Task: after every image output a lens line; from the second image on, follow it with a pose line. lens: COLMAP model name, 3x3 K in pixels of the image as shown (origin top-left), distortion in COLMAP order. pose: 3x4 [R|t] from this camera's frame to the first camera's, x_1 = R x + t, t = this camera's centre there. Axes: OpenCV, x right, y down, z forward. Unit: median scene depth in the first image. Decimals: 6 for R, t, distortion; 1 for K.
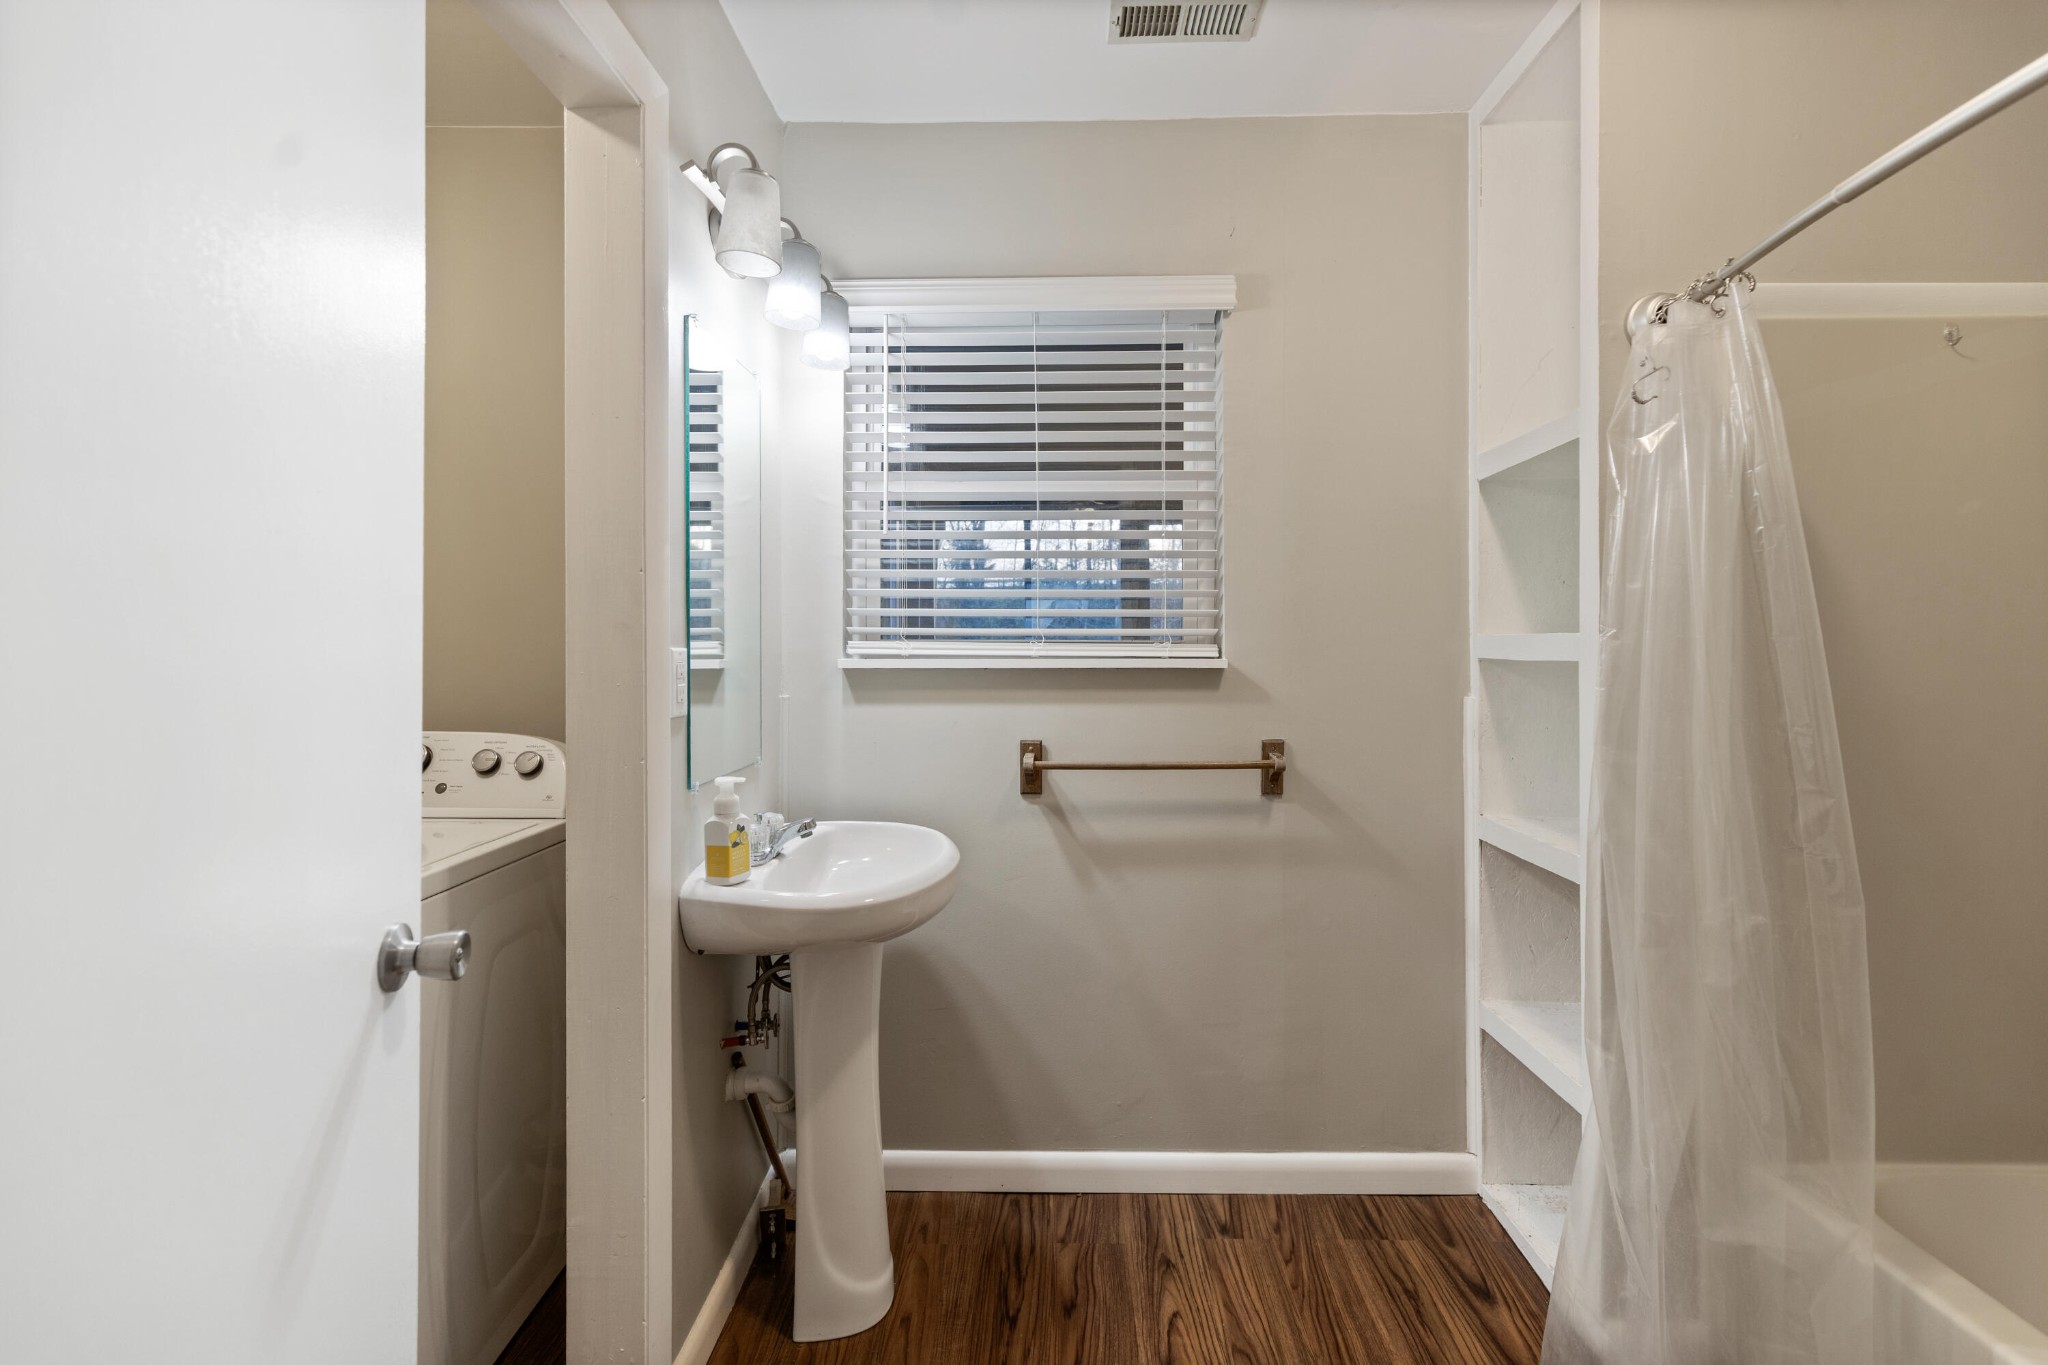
lens RADIAL K [[956.2, 0, 1026.6], [0, 956.2, 657.0], [0, 0, 1]] dist [0.014409, 0.000051]
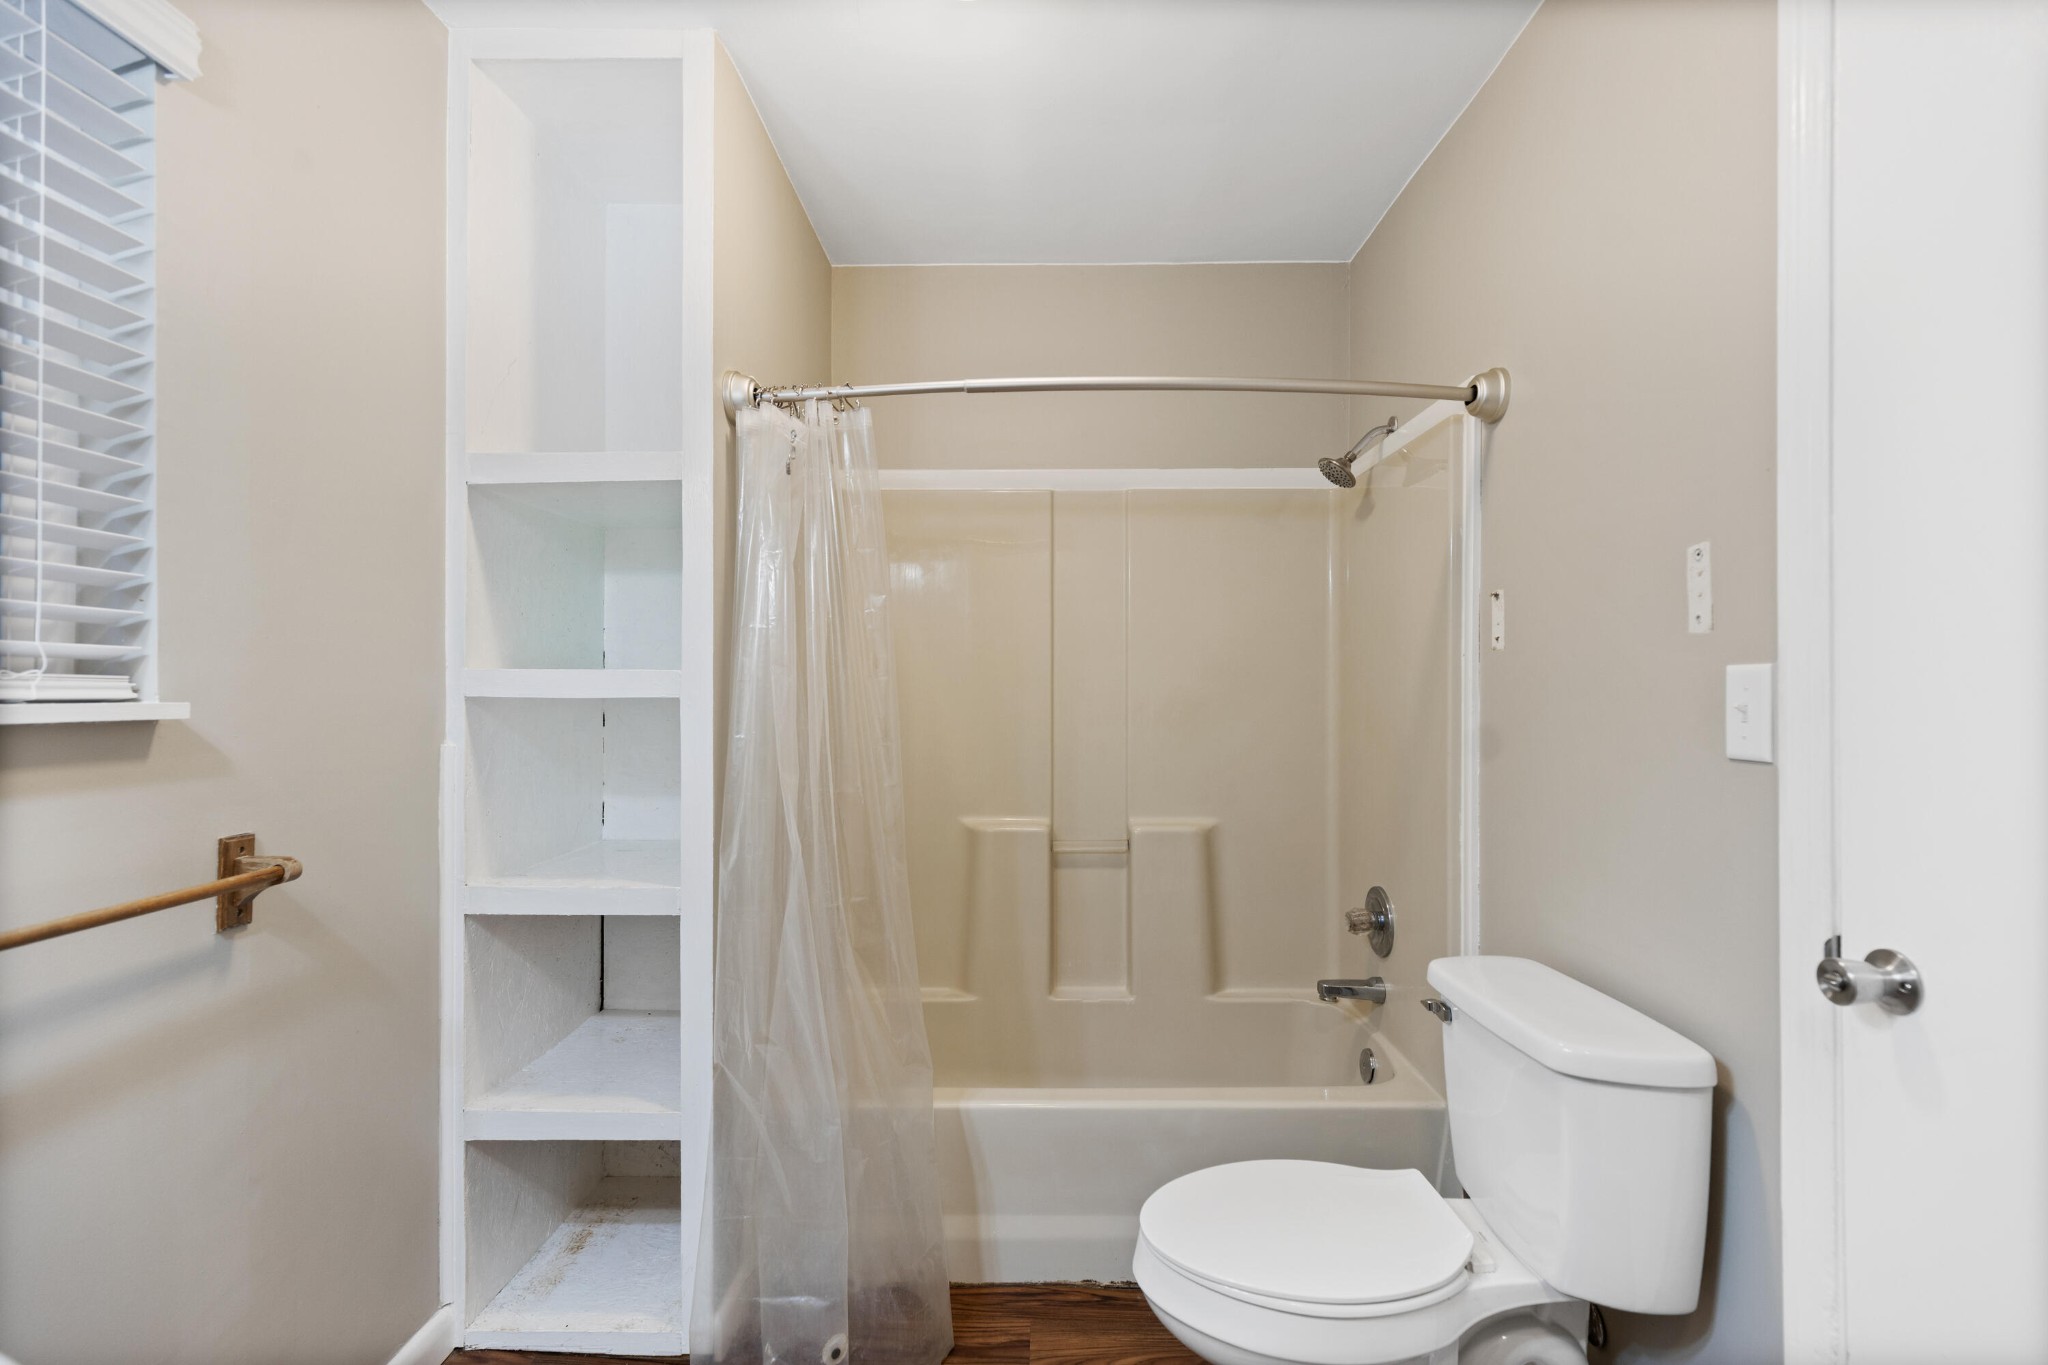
lens RADIAL K [[935.5, 0, 1024.0], [0, 935.5, 682.5], [0, 0, 1]] dist [0.002080, 0.000518]
pose [[0.001332, 0.008452, 0.999963, -0.334730], [0.006089, 0.999946, -0.008460, -0.001481], [-0.999981, 0.006100, 0.001281, 0.504166]]
